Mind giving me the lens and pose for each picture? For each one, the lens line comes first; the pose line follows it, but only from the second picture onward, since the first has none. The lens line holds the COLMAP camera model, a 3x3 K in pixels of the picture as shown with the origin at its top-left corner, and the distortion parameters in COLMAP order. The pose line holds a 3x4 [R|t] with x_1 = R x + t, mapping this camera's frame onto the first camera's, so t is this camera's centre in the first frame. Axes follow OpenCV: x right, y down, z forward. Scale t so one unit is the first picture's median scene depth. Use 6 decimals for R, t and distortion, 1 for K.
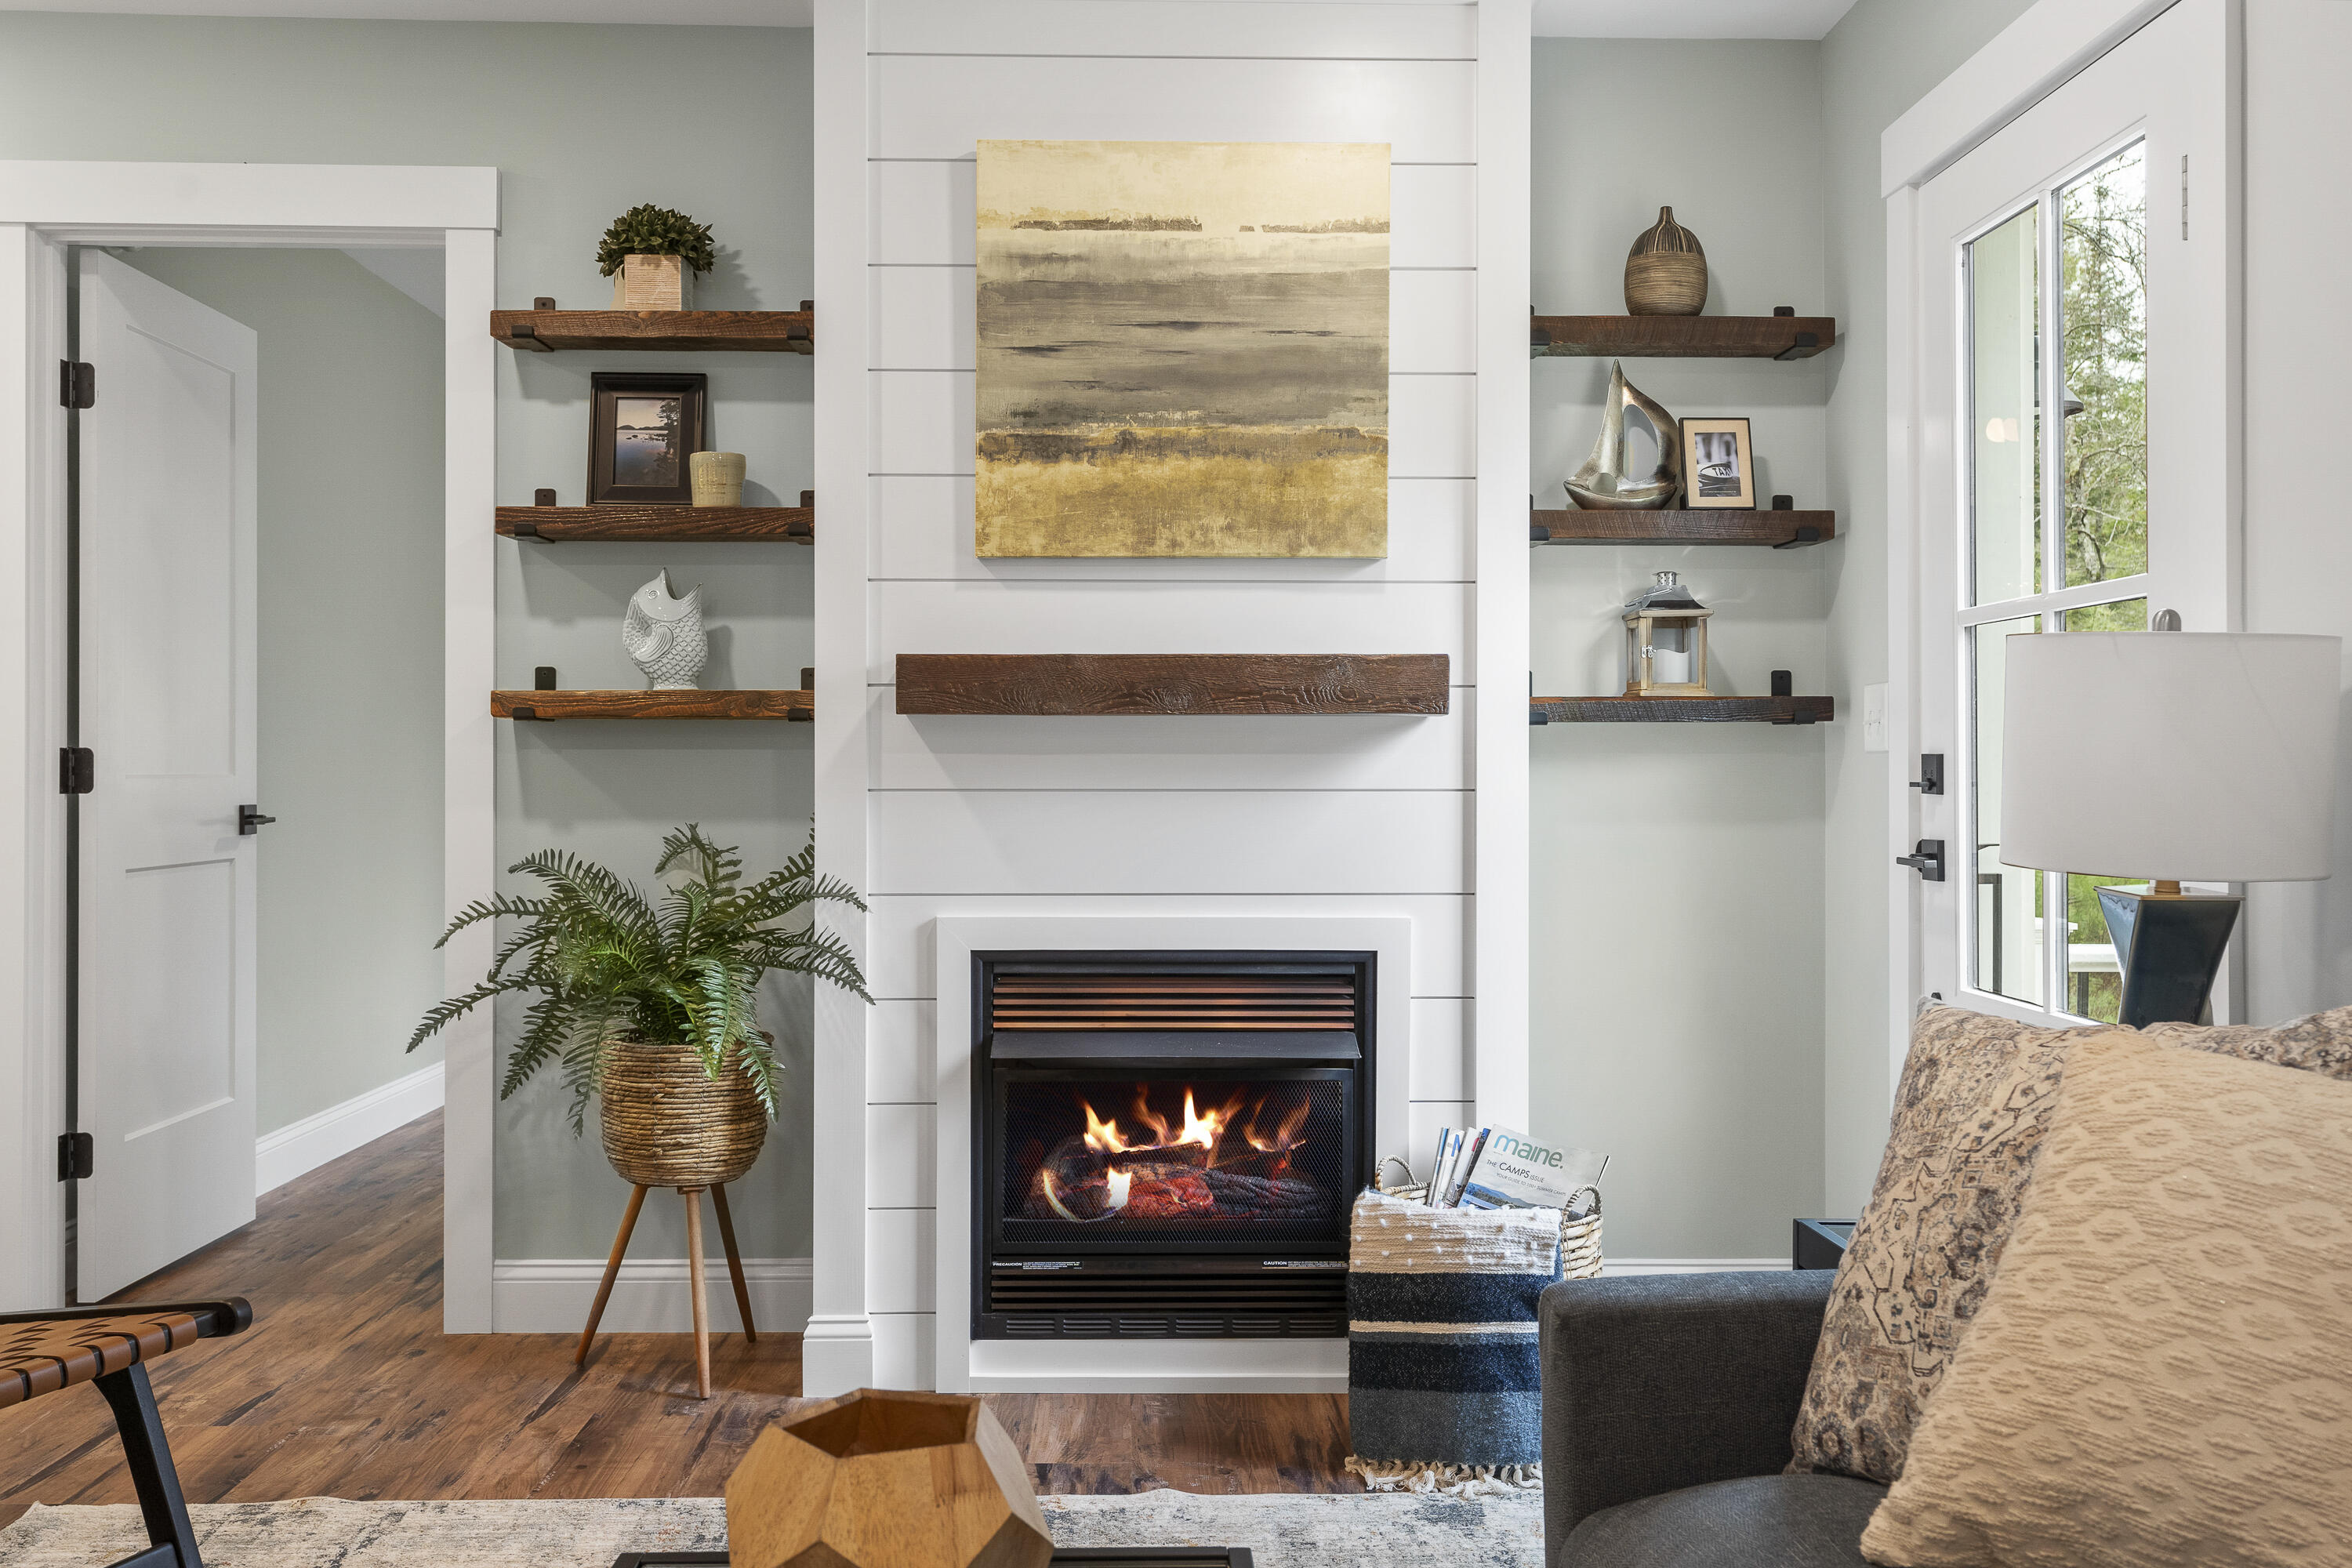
lens RADIAL K [[2109.4, 0, 1174.7], [0, 2109.4, 780.6], [0, 0, 1]] dist [0.004837, 0.000219]
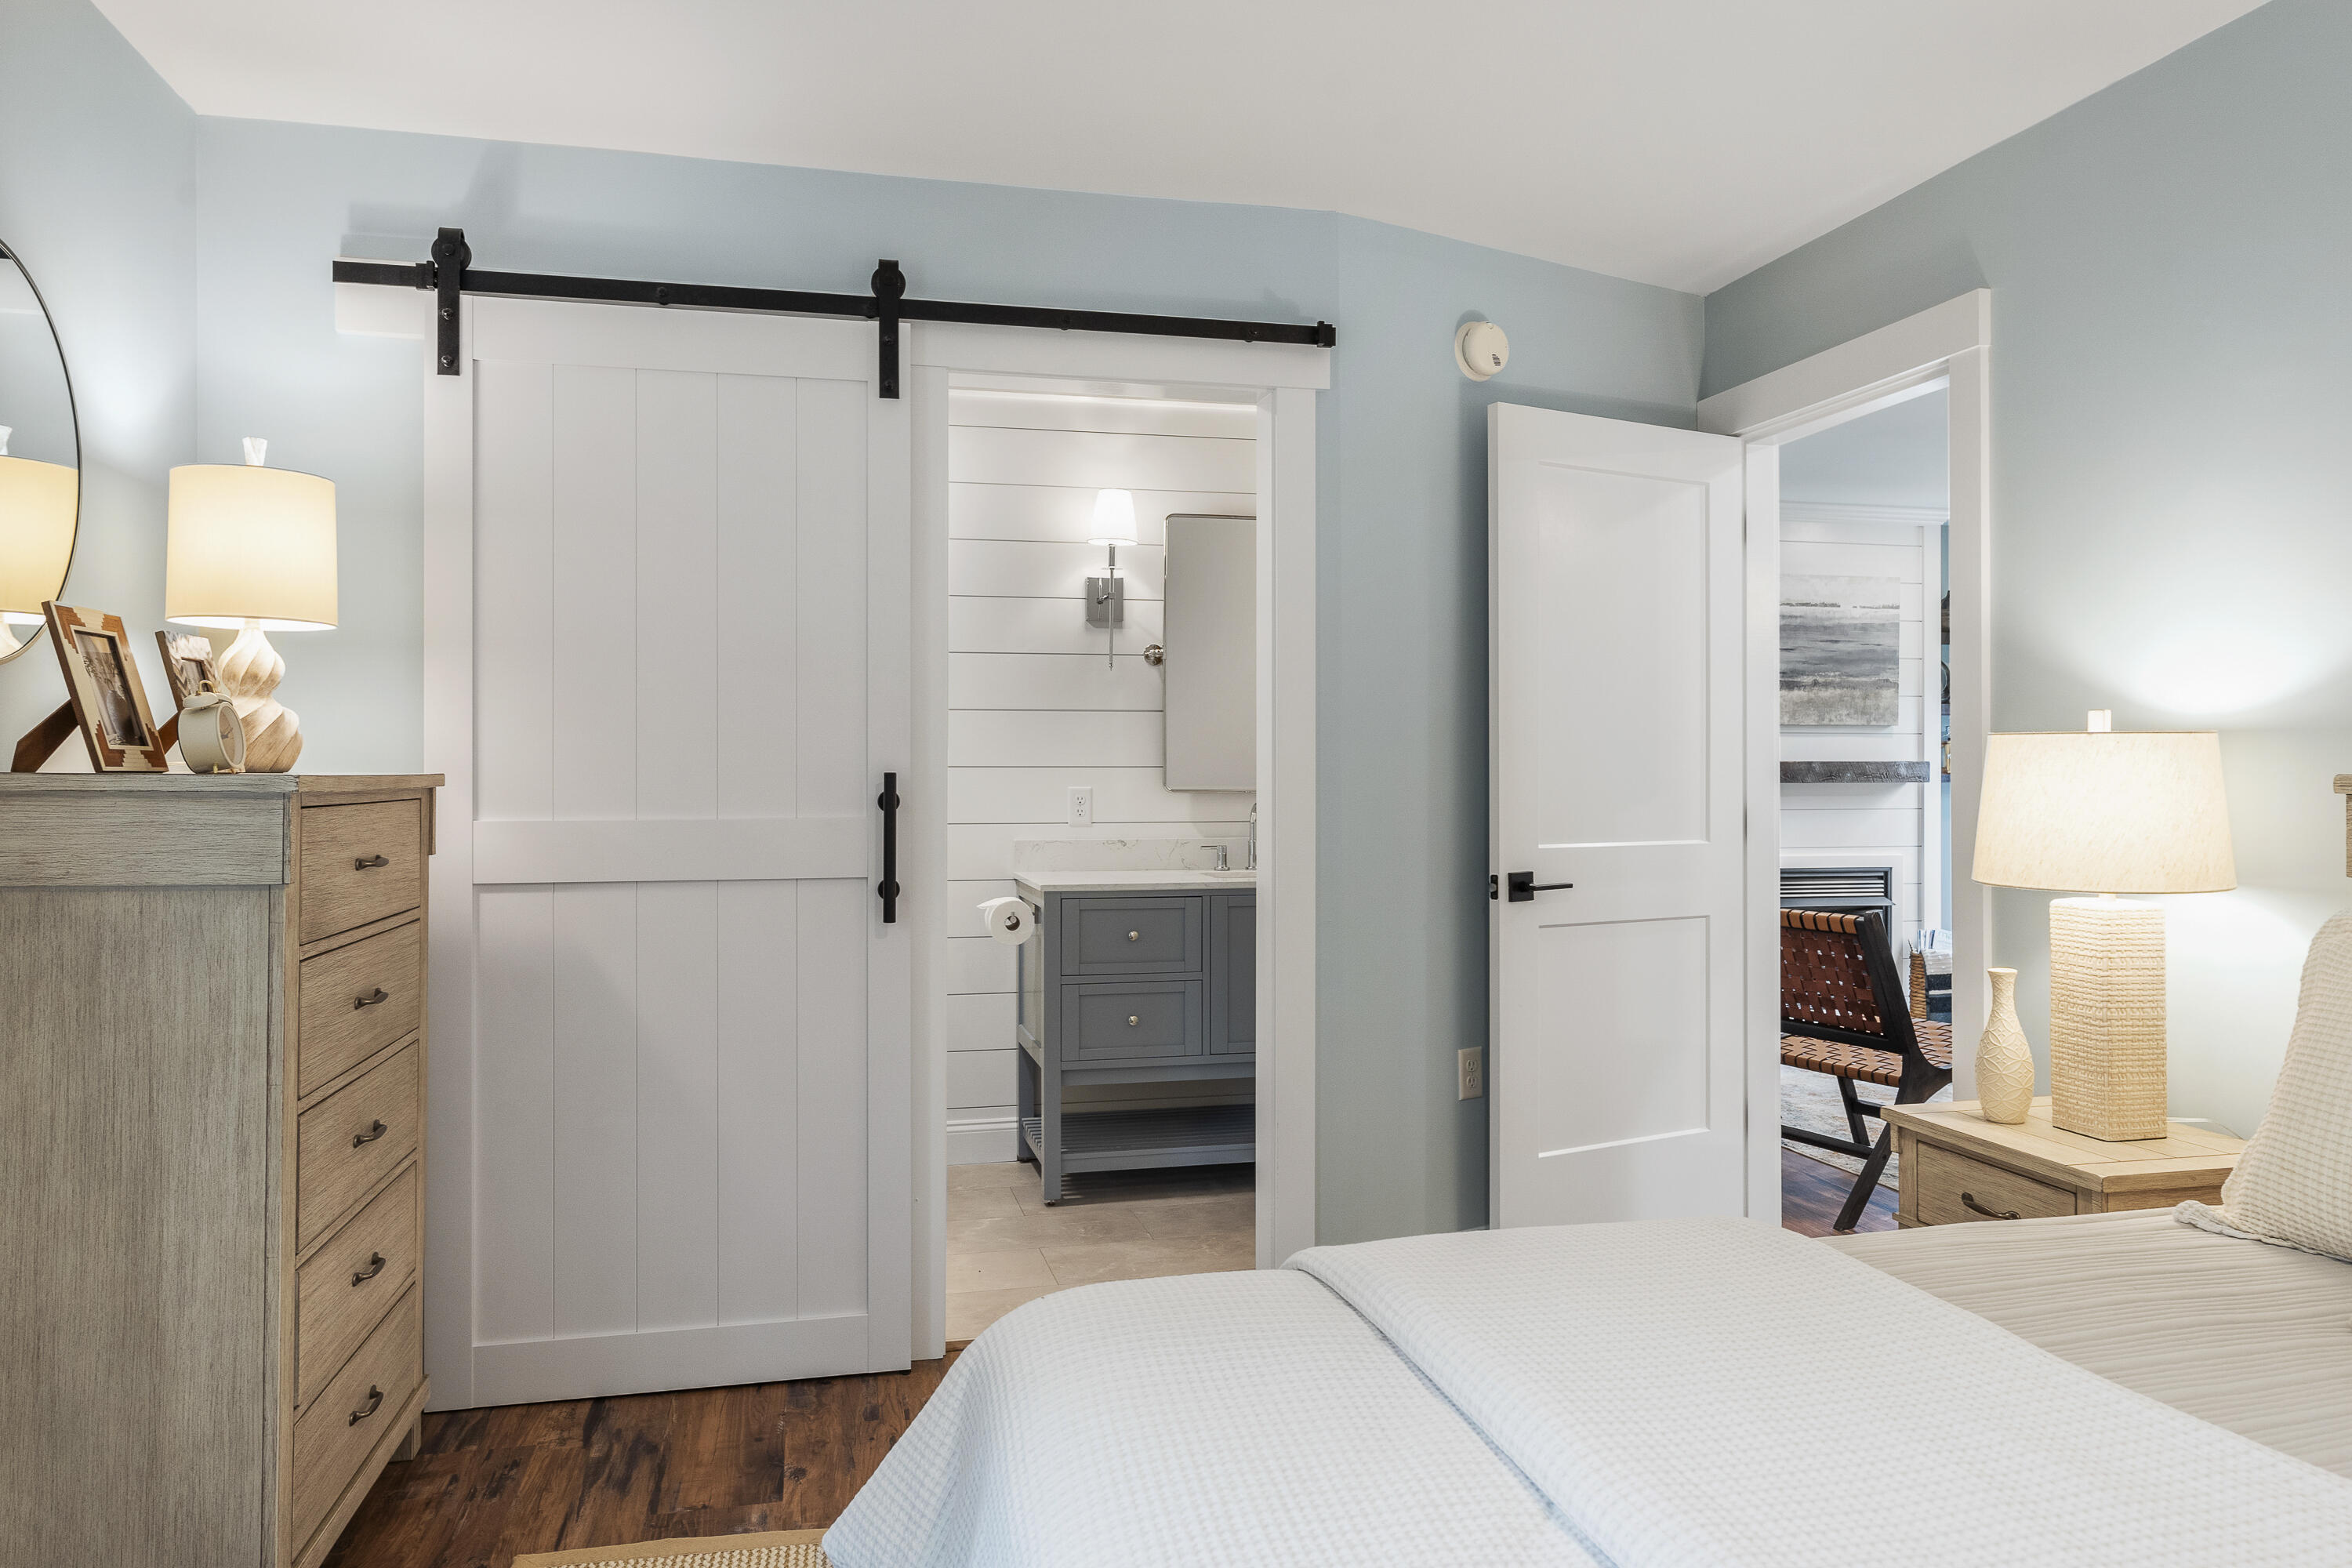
lens RADIAL K [[1580.3, 0, 1179.0], [0, 1580.3, 779.6], [0, 0, 1]] dist [-0.001981, -0.000103]
pose [[0.980571, -0.003195, 0.196140, -1.243086], [0.004358, 0.999975, -0.005498, -0.026848], [-0.196118, 0.006246, 0.980560, -0.860206]]
